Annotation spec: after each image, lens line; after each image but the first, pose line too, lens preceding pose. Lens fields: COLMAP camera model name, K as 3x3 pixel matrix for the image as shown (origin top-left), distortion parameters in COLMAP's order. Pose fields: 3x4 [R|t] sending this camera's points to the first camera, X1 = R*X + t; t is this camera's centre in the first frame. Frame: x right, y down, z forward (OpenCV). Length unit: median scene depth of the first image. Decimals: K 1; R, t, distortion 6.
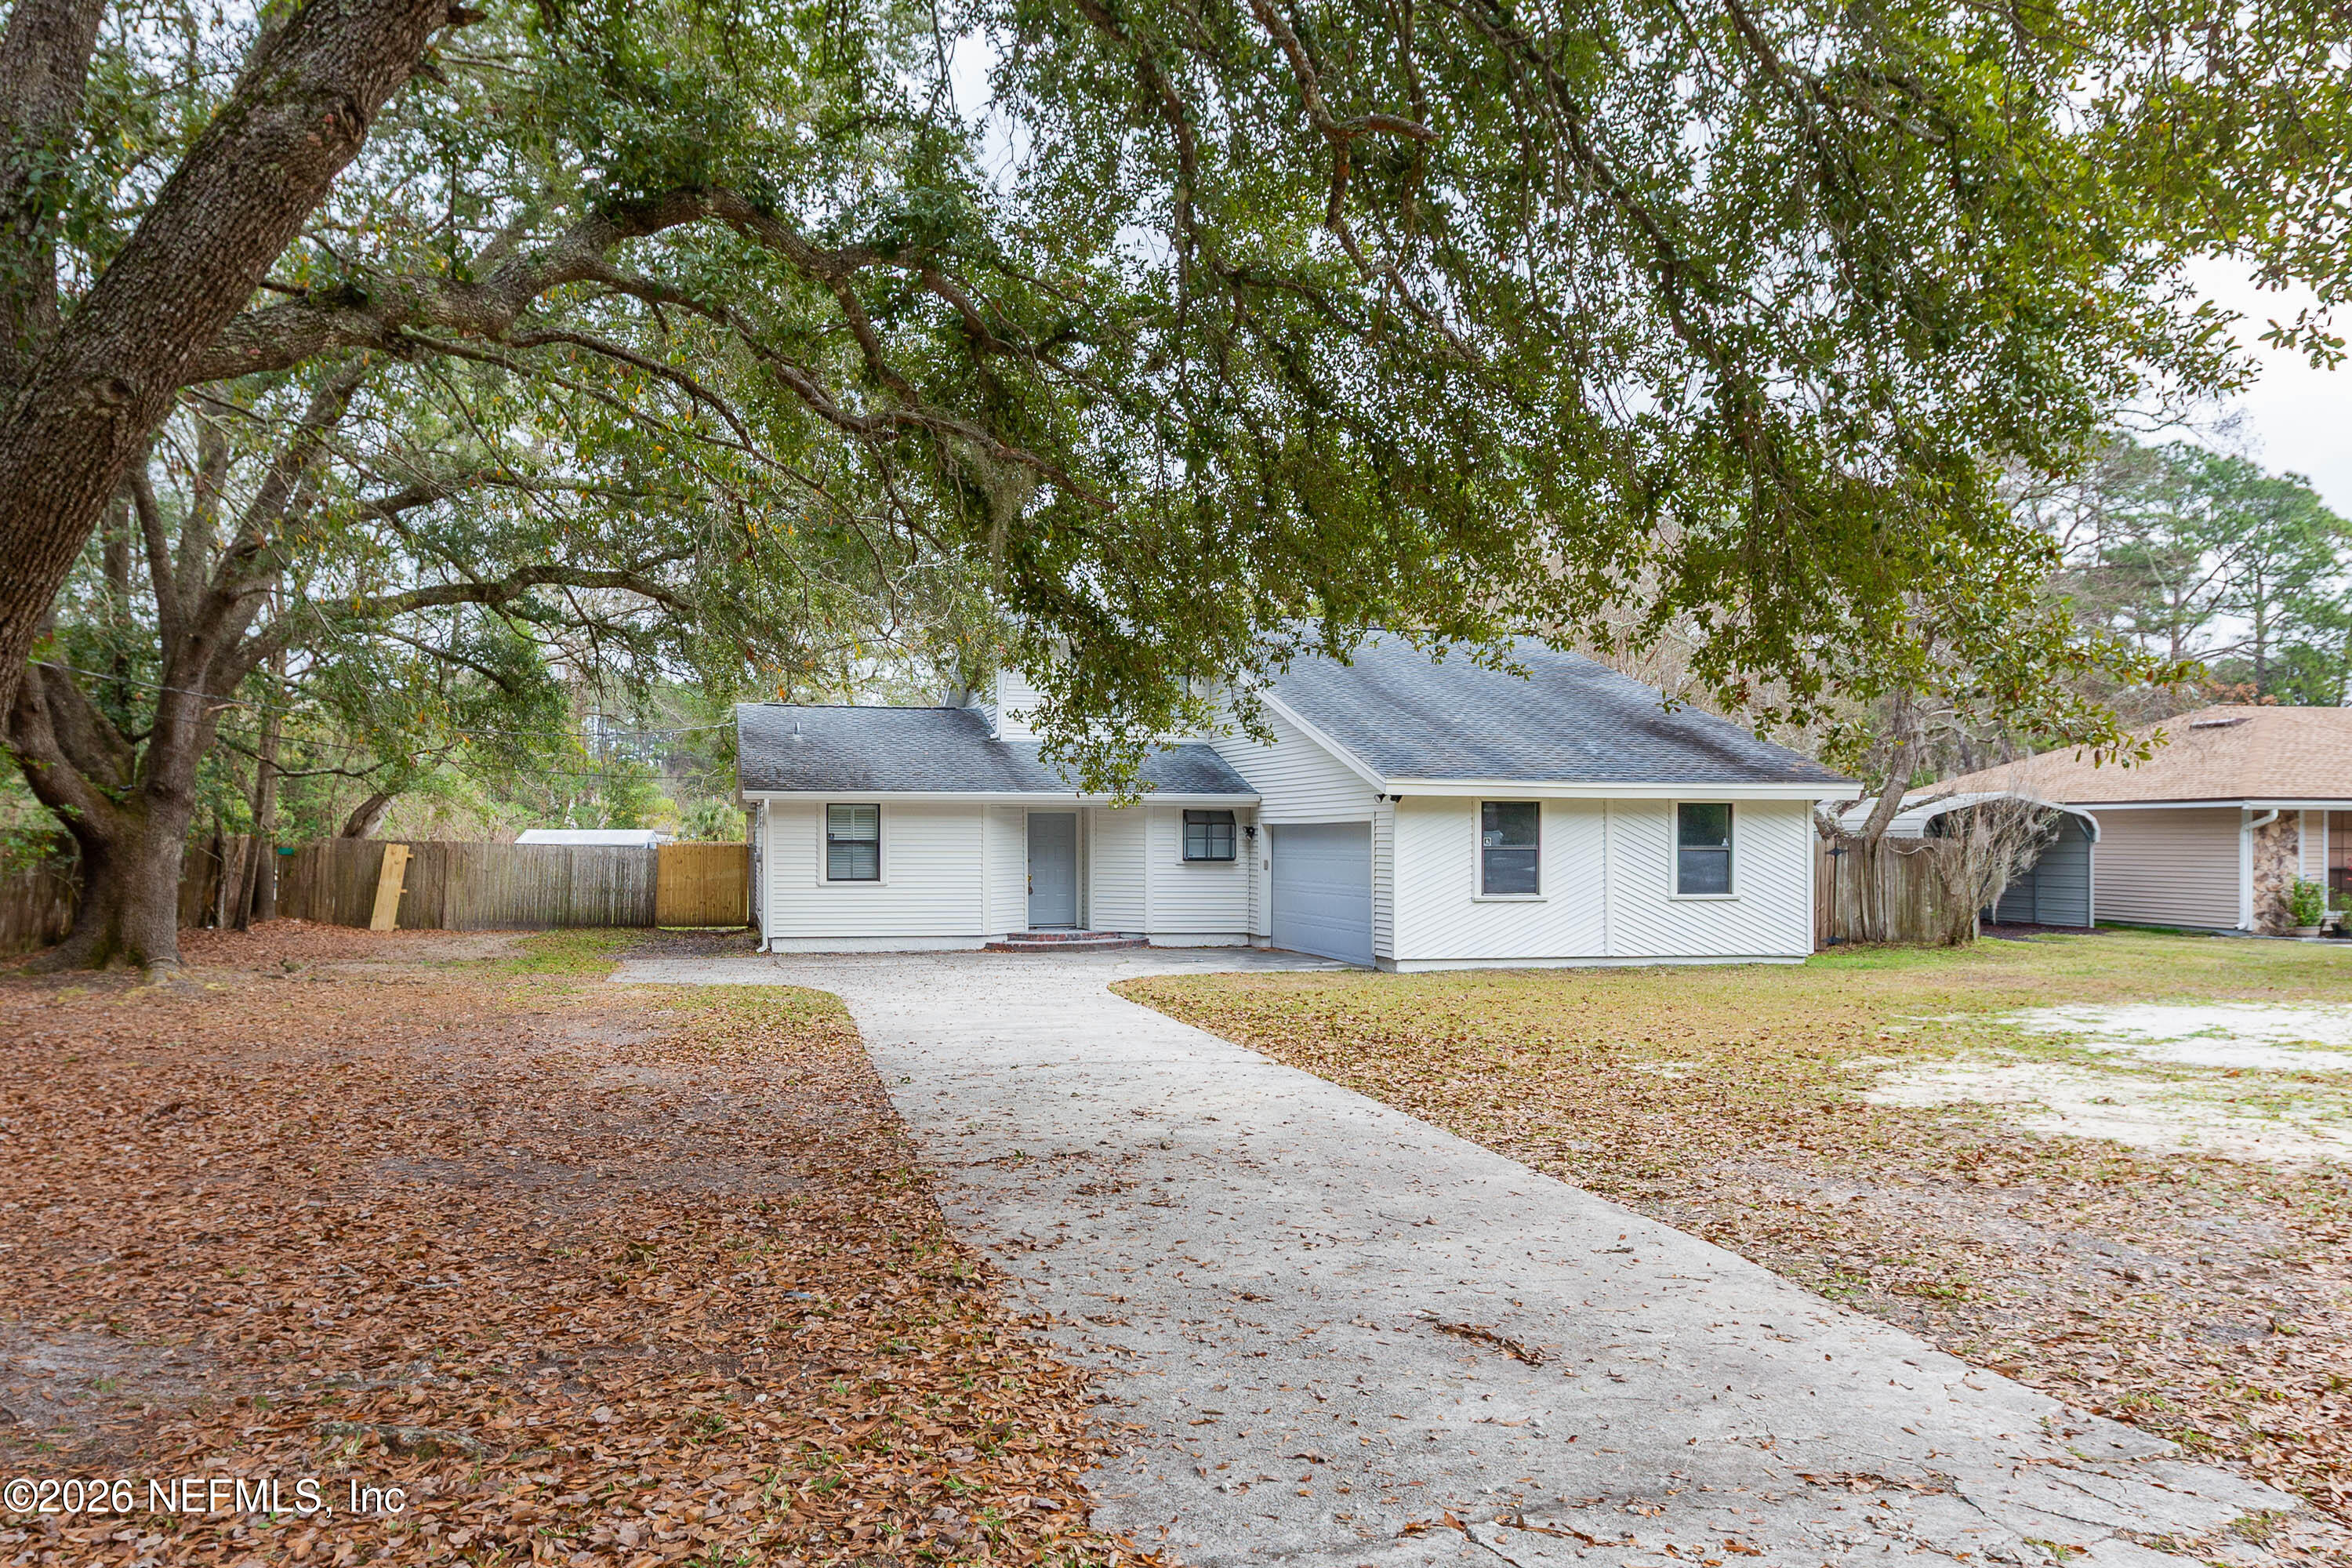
lens RADIAL K [[1142.1, 0, 1081.8], [0, 1142.1, 783.0], [0, 0, 1]] dist [-0.001074, 0.000538]
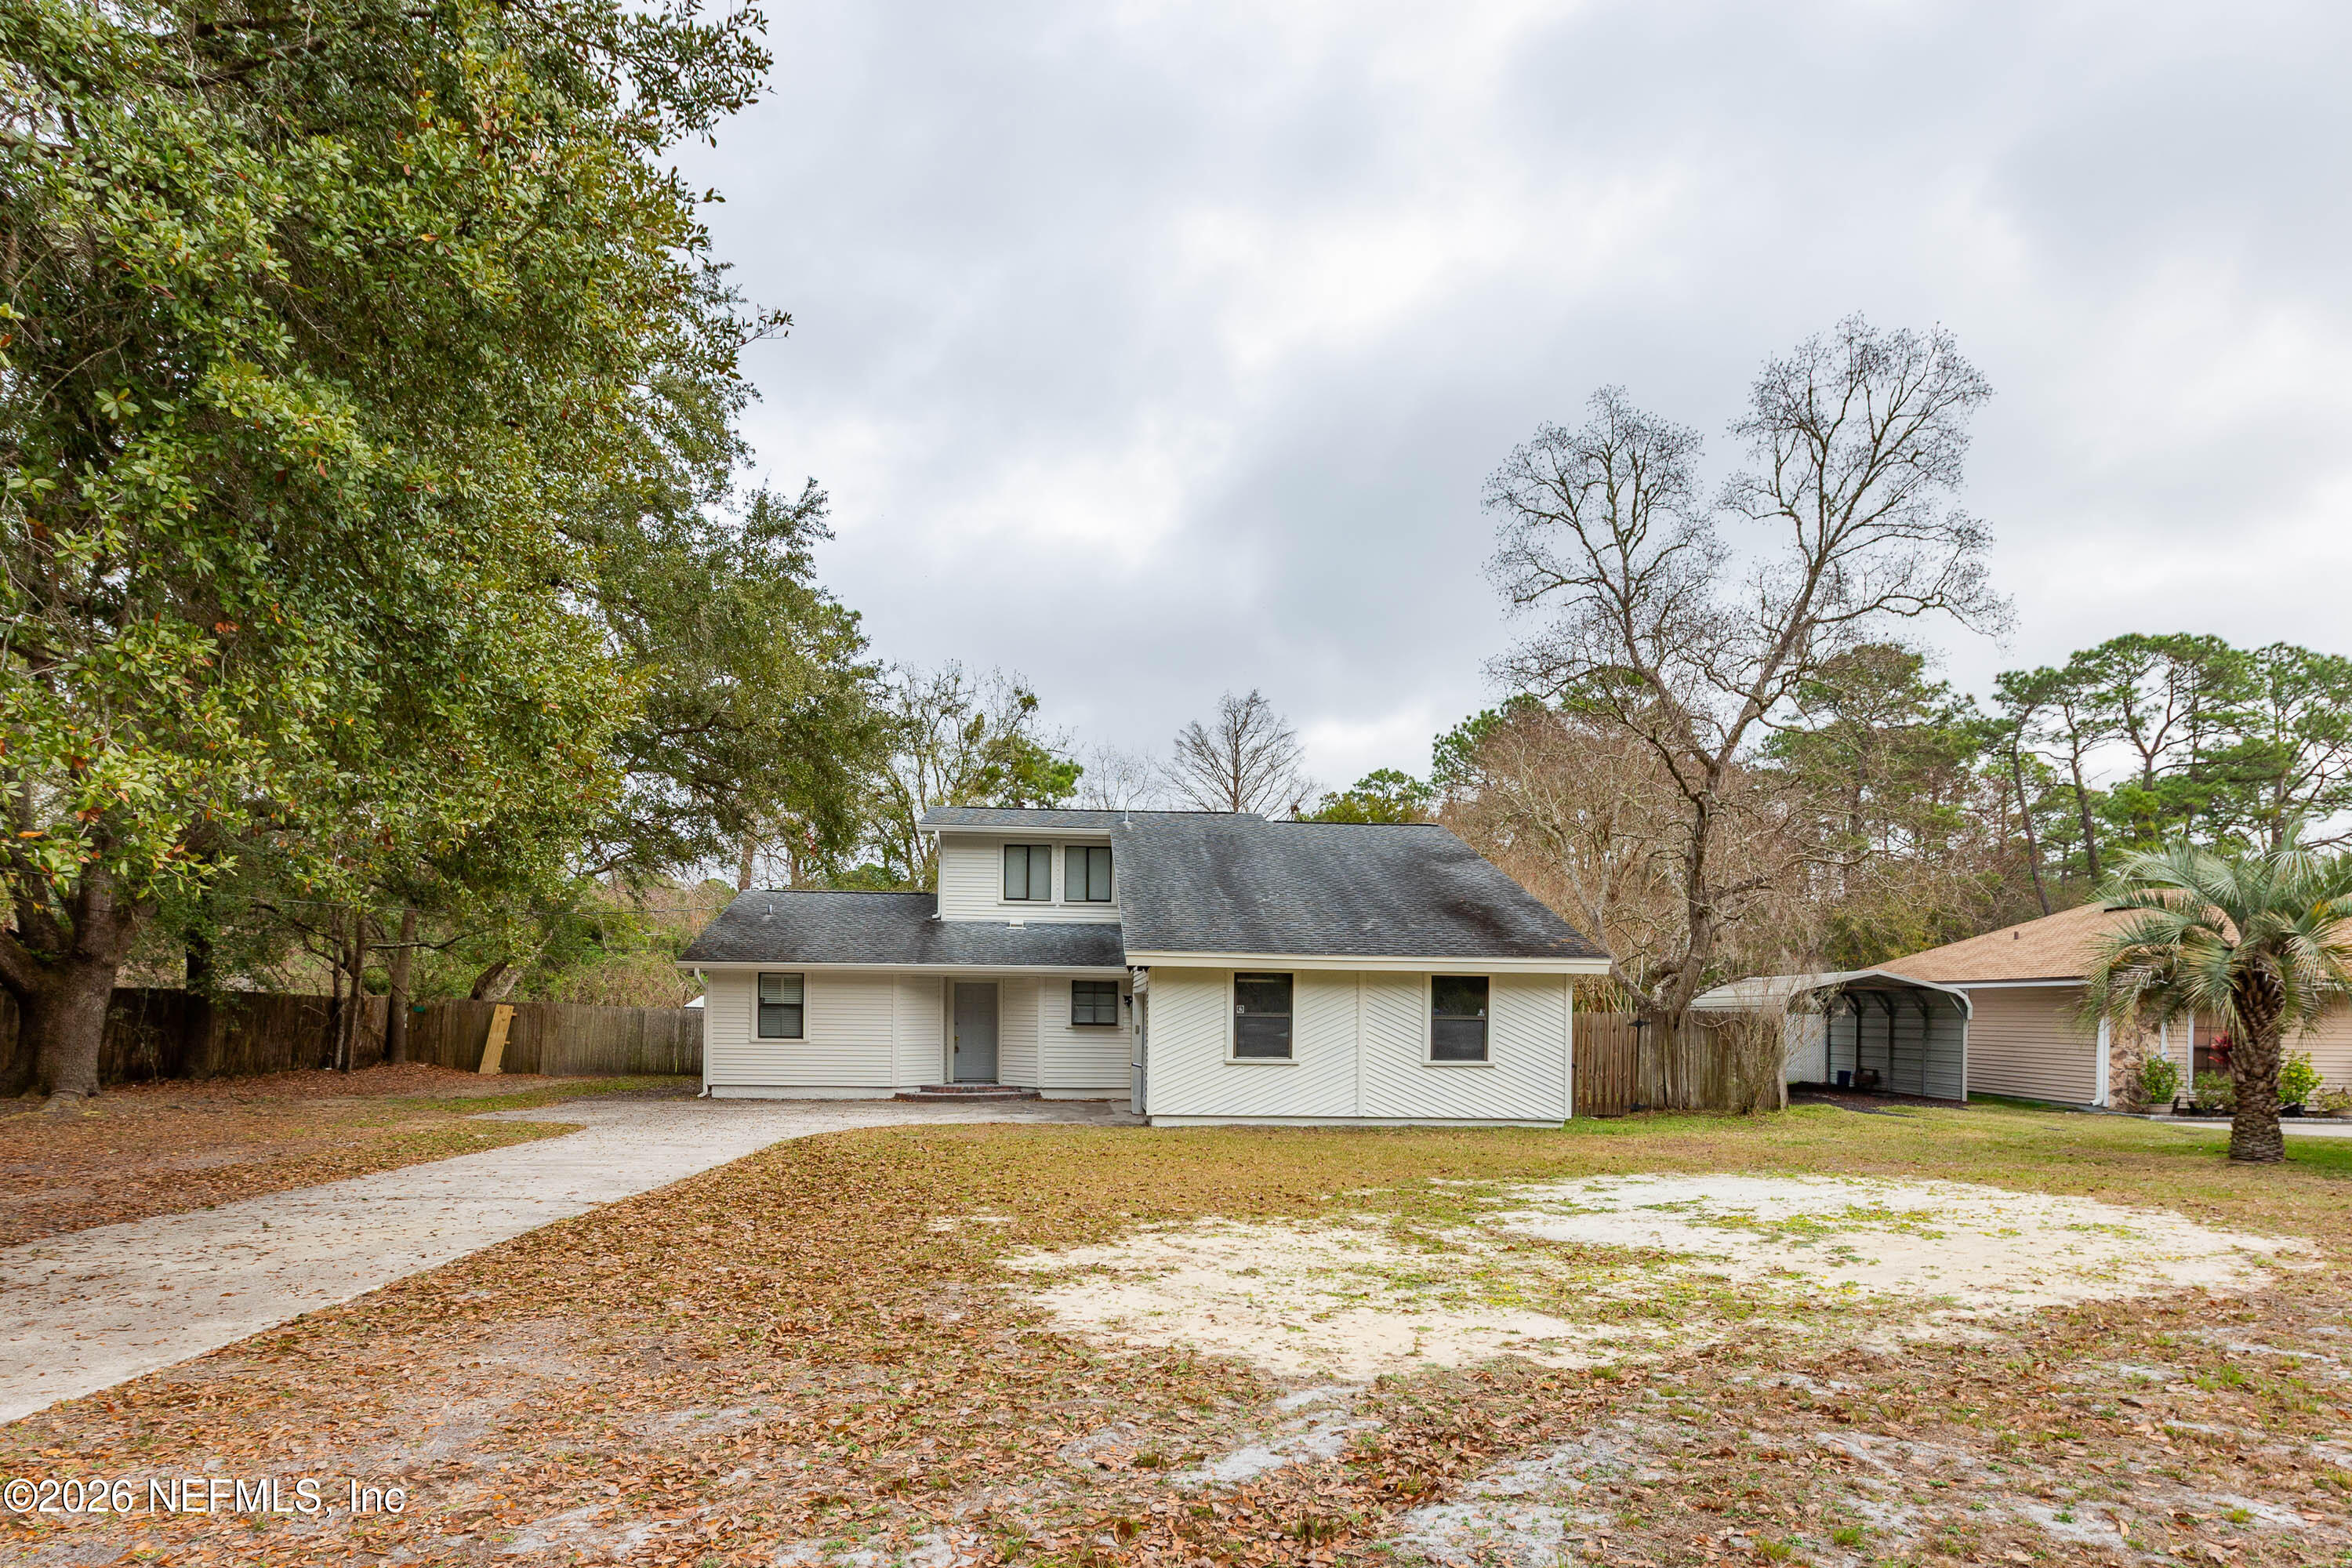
lens RADIAL K [[956.0, 0, 1176.4], [0, 956.0, 962.1], [0, 0, 1]] dist [-0.000293, 0.000078]
pose [[0.994019, 0.005316, -0.109079, 0.188459], [-0.005385, 0.999985, -0.000338, 0.003186], [0.109076, 0.000923, 0.994033, 0.039566]]
